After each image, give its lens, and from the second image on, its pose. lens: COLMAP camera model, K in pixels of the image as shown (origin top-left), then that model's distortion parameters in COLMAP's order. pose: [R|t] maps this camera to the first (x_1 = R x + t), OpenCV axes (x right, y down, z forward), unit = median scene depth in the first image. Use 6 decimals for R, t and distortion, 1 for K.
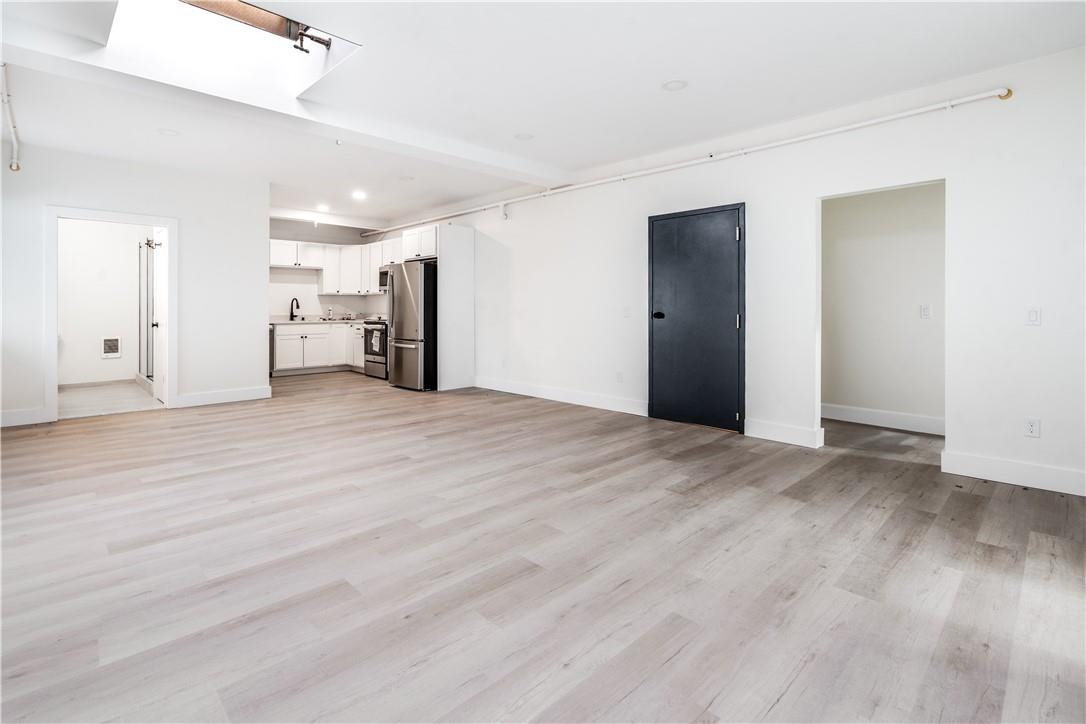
lens RADIAL K [[504.1, 0, 543.7], [0, 504.1, 303.7], [0, 0, 1]] dist [0.003269, 0.000292]
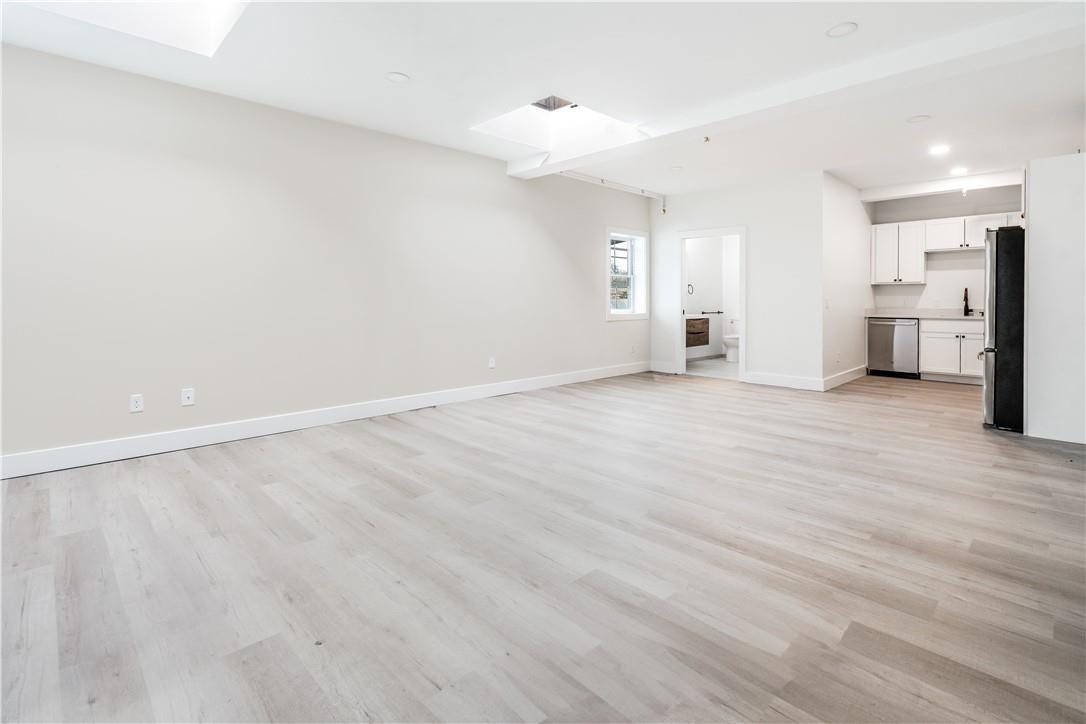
lens RADIAL K [[512.8, 0, 542.3], [0, 512.8, 308.9], [0, 0, 1]] dist [-0.000220, -0.000239]
pose [[0.004175, 0.014663, -0.999884, 0.332521], [0.007950, 0.999860, 0.014696, 0.005209], [0.999960, -0.008010, 0.004058, 0.339004]]
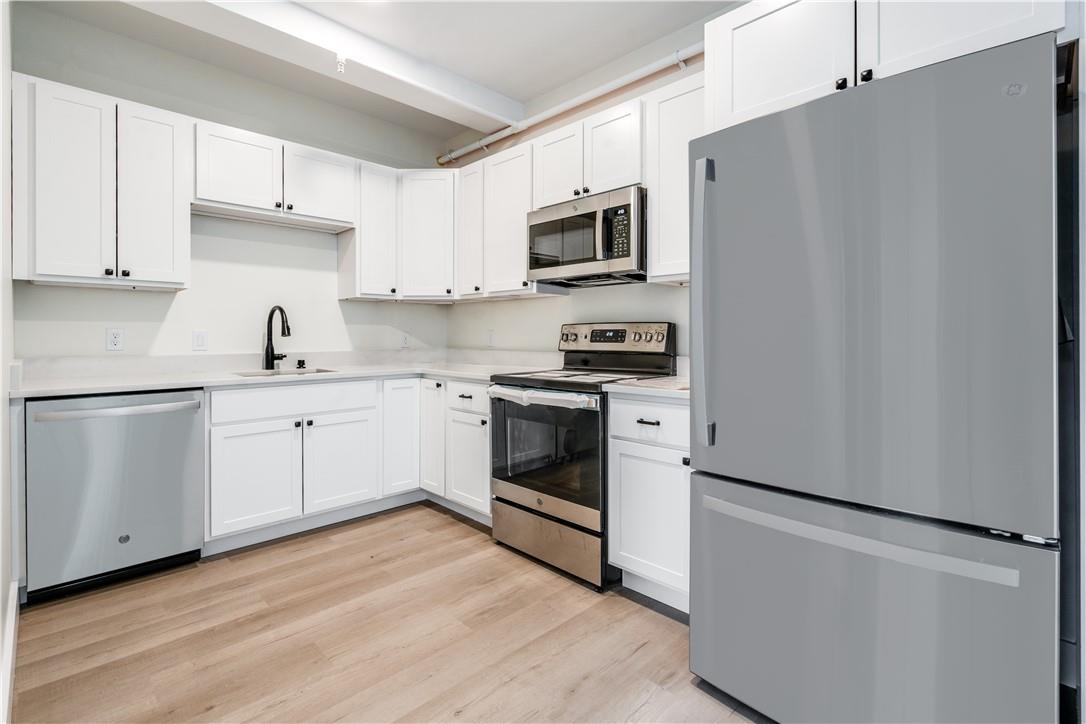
lens RADIAL K [[502.2, 0, 538.7], [0, 502.2, 333.0], [0, 0, 1]] dist [0.000917, 0.000063]
pose [[0.999998, -0.001262, -0.001622, -0.325723], [0.001268, 0.999992, 0.003891, 0.006884], [0.001617, -0.003893, 0.999991, 0.681501]]
